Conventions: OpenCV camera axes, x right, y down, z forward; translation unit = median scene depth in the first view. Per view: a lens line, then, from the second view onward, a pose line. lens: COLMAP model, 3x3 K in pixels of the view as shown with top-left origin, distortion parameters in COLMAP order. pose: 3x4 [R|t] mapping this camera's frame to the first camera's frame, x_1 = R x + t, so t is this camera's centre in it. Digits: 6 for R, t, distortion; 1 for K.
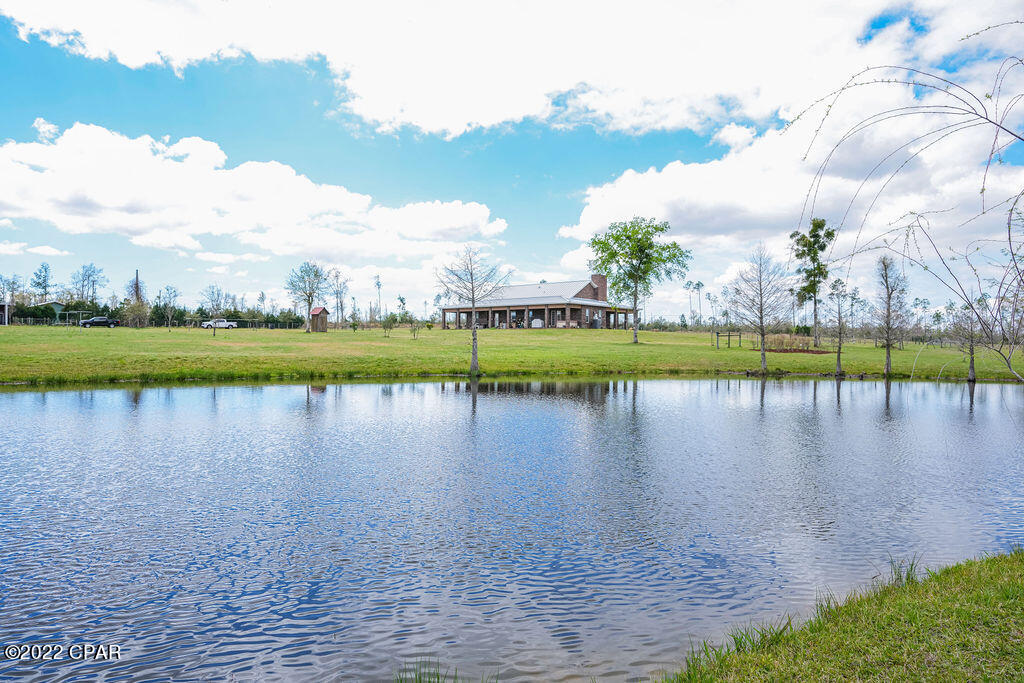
lens RADIAL K [[582.3, 0, 512.0], [0, 582.3, 341.5], [0, 0, 1]] dist [0.000011, 0.001270]
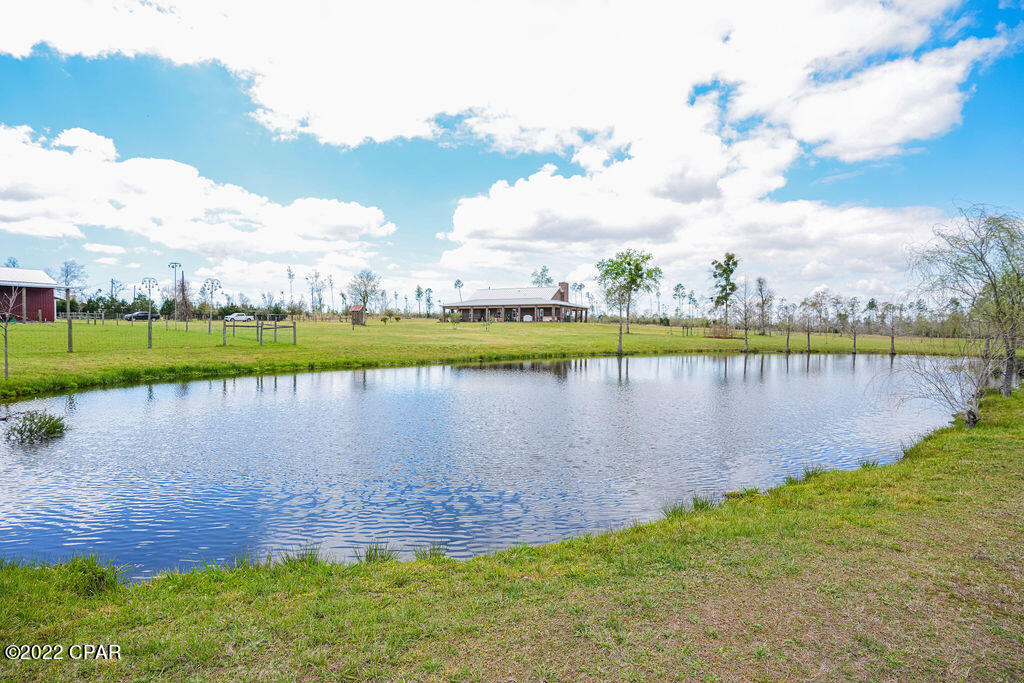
lens RADIAL K [[500.2, 0, 512.0], [0, 500.2, 341.5], [0, 0, 1]] dist [-0.020662, 0.000369]
pose [[0.976317, -0.008506, 0.216177, -0.225420], [0.003338, 0.999700, 0.024258, -0.005054], [-0.216319, -0.022962, 0.976053, -0.125590]]
